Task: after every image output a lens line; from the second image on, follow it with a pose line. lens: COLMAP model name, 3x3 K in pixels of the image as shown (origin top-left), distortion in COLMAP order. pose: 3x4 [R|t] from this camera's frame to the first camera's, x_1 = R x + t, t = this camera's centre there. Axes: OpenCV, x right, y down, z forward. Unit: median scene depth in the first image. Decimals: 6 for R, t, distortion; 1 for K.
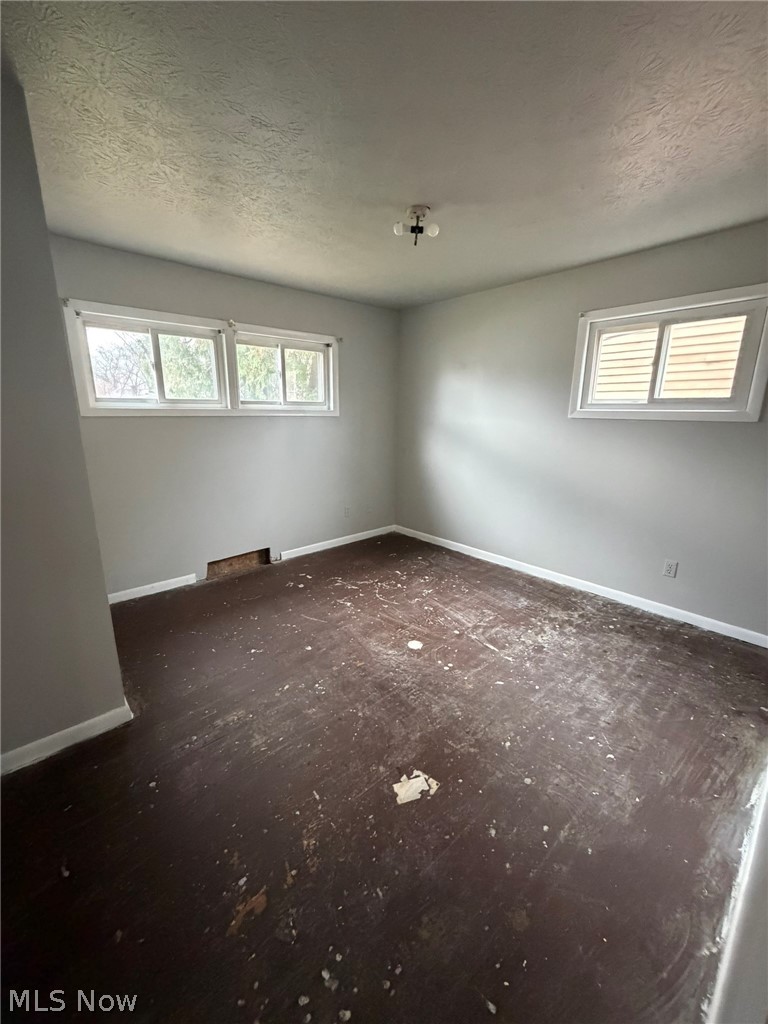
lens RADIAL K [[406.7, 0, 384.0], [0, 406.7, 512.0], [0, 0, 1]] dist [0.000808, -0.000209]
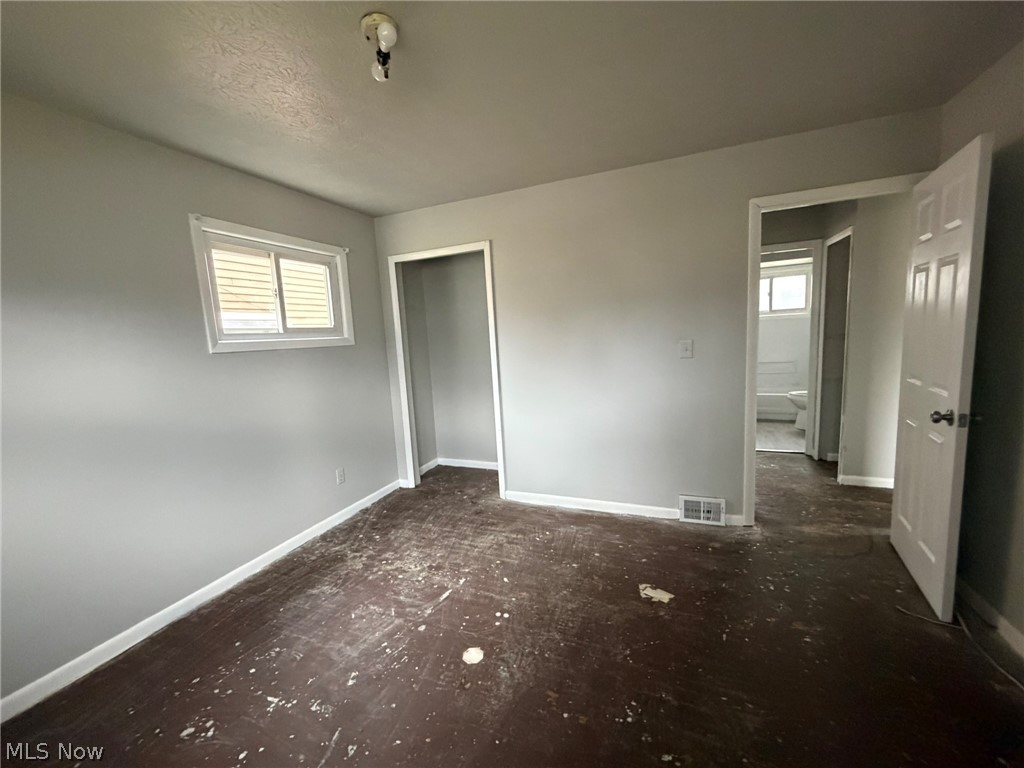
lens RADIAL K [[406.7, 0, 509.6], [0, 406.7, 388.2], [0, 0, 1]] dist [0.000808, -0.000209]
pose [[-0.434443, -0.102251, 0.894877, -0.504159], [0.267501, 0.934059, 0.236594, -0.240263], [-0.860060, 0.342167, -0.378443, 0.999830]]
